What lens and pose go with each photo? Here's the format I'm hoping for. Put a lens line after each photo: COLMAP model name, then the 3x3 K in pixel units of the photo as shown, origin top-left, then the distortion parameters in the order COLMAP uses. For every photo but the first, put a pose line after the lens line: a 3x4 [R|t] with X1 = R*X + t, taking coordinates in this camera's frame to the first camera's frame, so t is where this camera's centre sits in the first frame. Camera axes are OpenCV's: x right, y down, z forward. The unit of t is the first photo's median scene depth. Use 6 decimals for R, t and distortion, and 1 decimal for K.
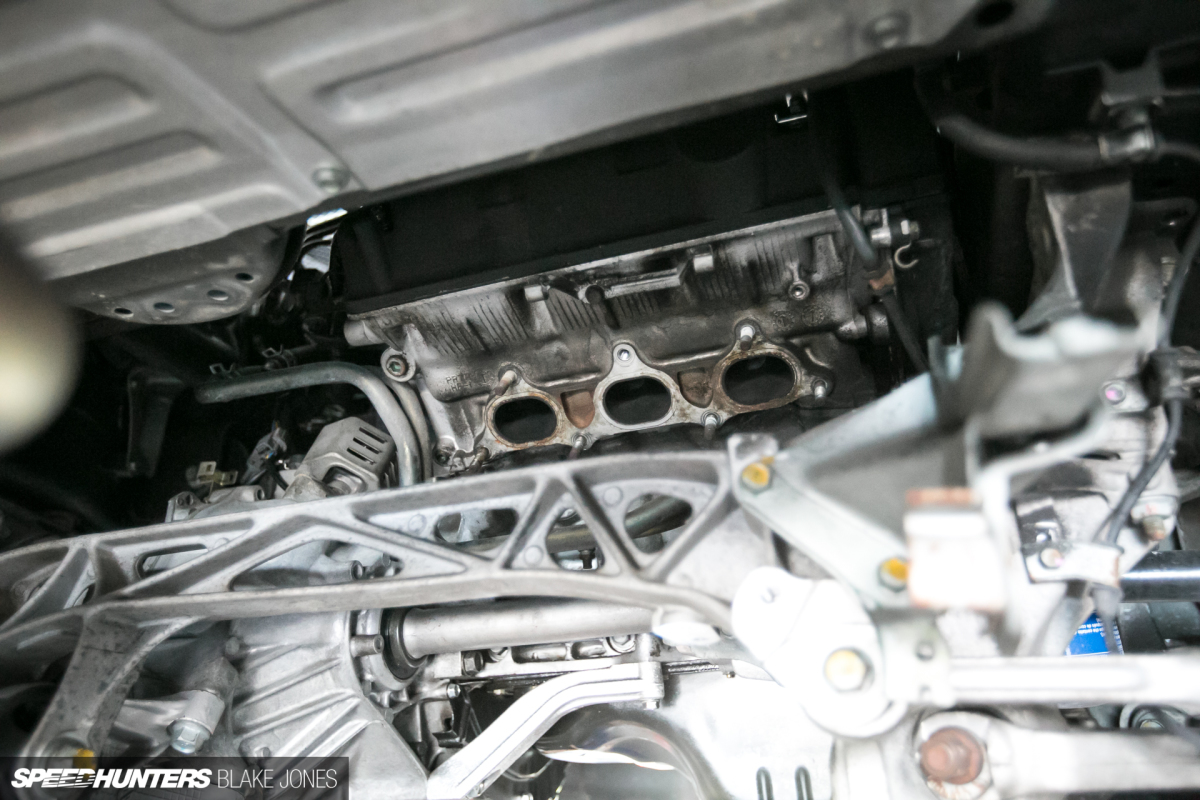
lens RADIAL K [[928.2, 0, 600.0], [0, 928.2, 400.0], [0, 0, 1]] dist [0.001767, -0.000145]
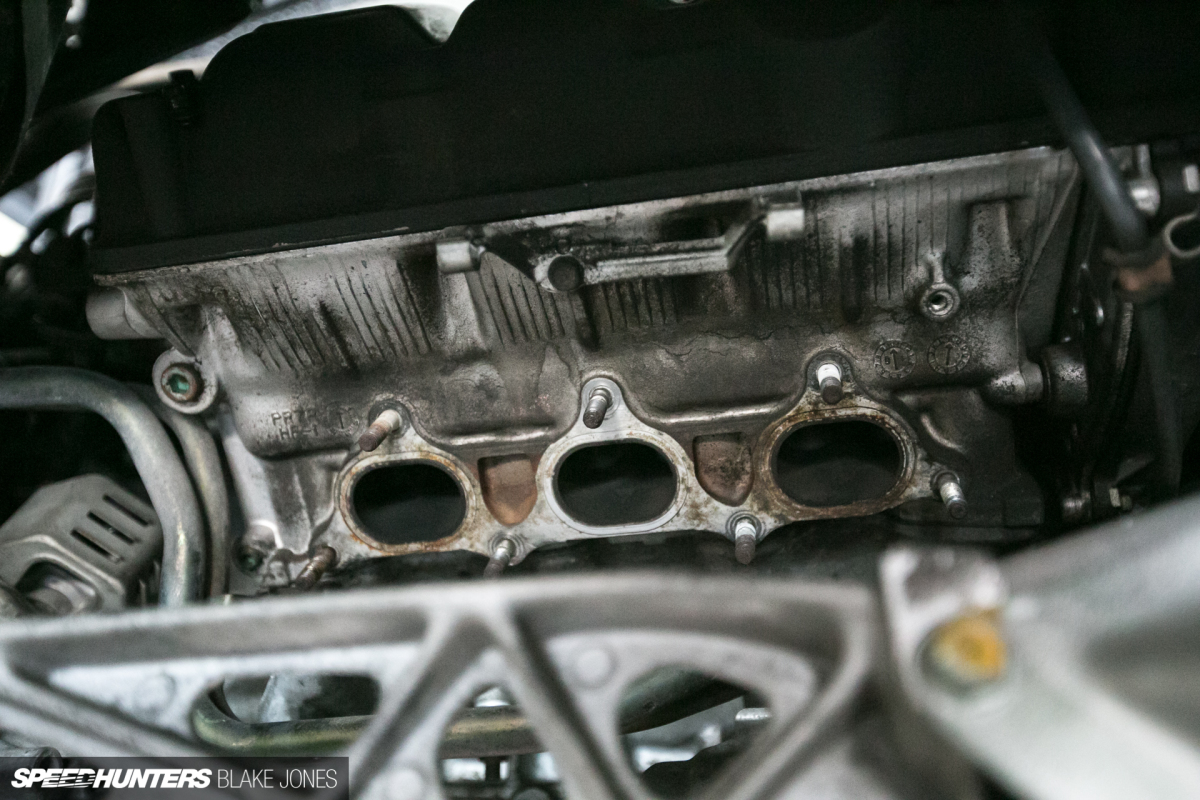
lens RADIAL K [[1123.4, 0, 600.0], [0, 1123.4, 400.0], [0, 0, 1]] dist [0.033627, 0.013959]
pose [[0.991672, 0.092782, 0.089318, -0.035284], [-0.082900, 0.990620, -0.108626, 0.026289], [-0.098559, 0.100317, 0.990062, 0.338609]]
